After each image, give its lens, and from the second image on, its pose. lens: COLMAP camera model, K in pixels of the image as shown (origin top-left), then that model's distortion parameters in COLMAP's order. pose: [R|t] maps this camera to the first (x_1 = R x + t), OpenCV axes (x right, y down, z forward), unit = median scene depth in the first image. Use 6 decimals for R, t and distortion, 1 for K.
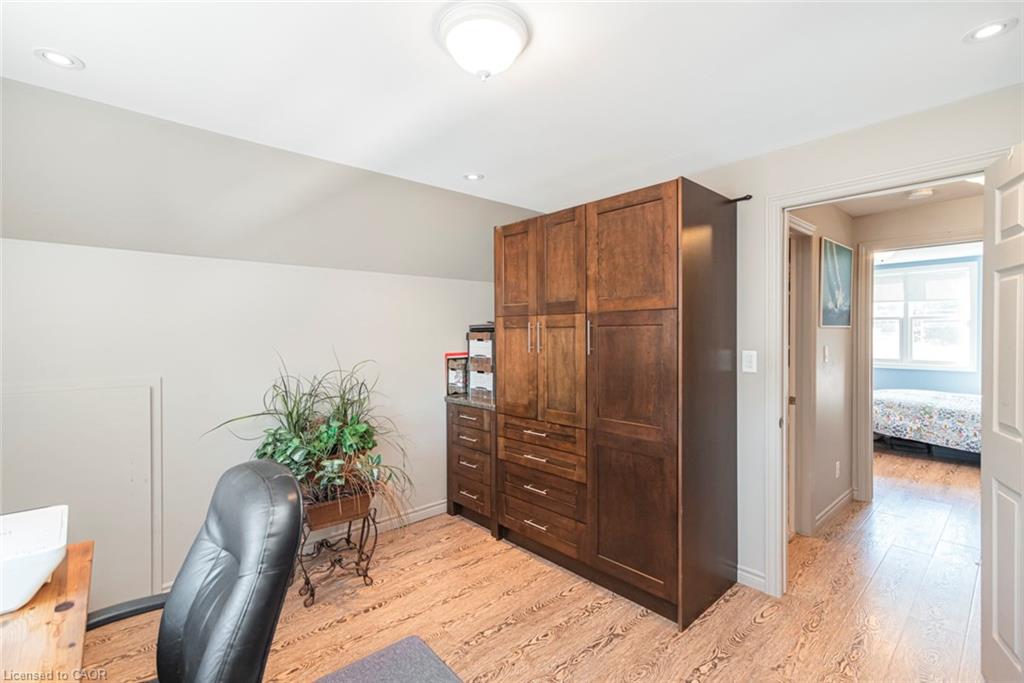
lens RADIAL K [[461.7, 0, 512.0], [0, 461.7, 341.5], [0, 0, 1]] dist [0.002744, 0.000140]
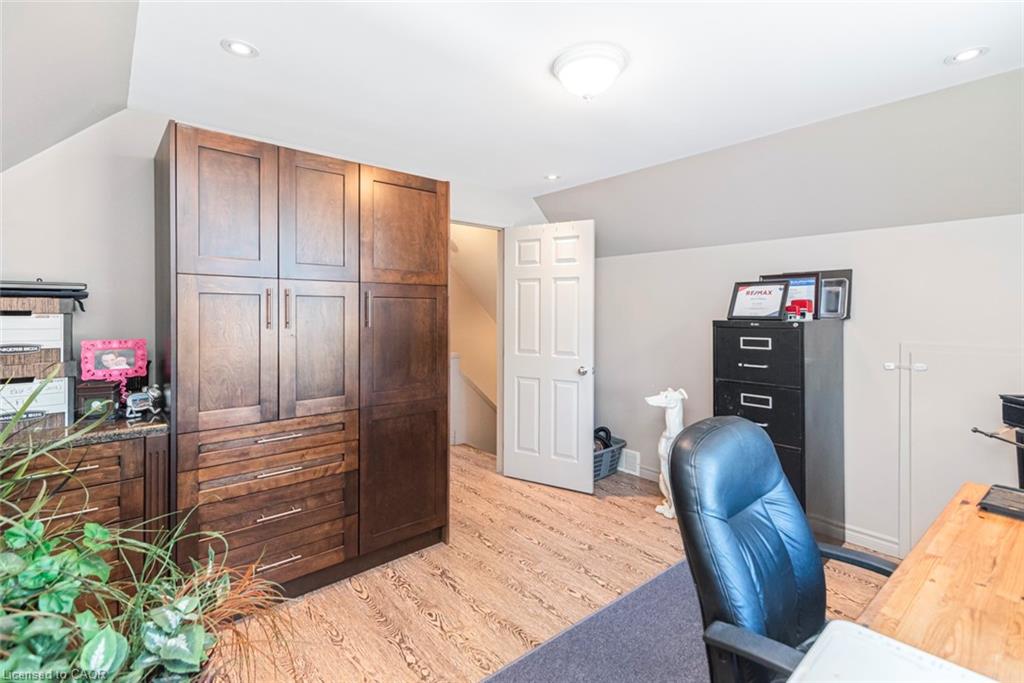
lens RADIAL K [[473.7, 0, 511.3], [0, 473.7, 315.4], [0, 0, 1]] dist [0.002064, 0.000136]
pose [[0.018196, -0.006289, 0.999815, -0.850737], [0.010855, 0.999923, 0.006092, 0.001881], [-0.999776, 0.010742, 0.018263, 0.745369]]
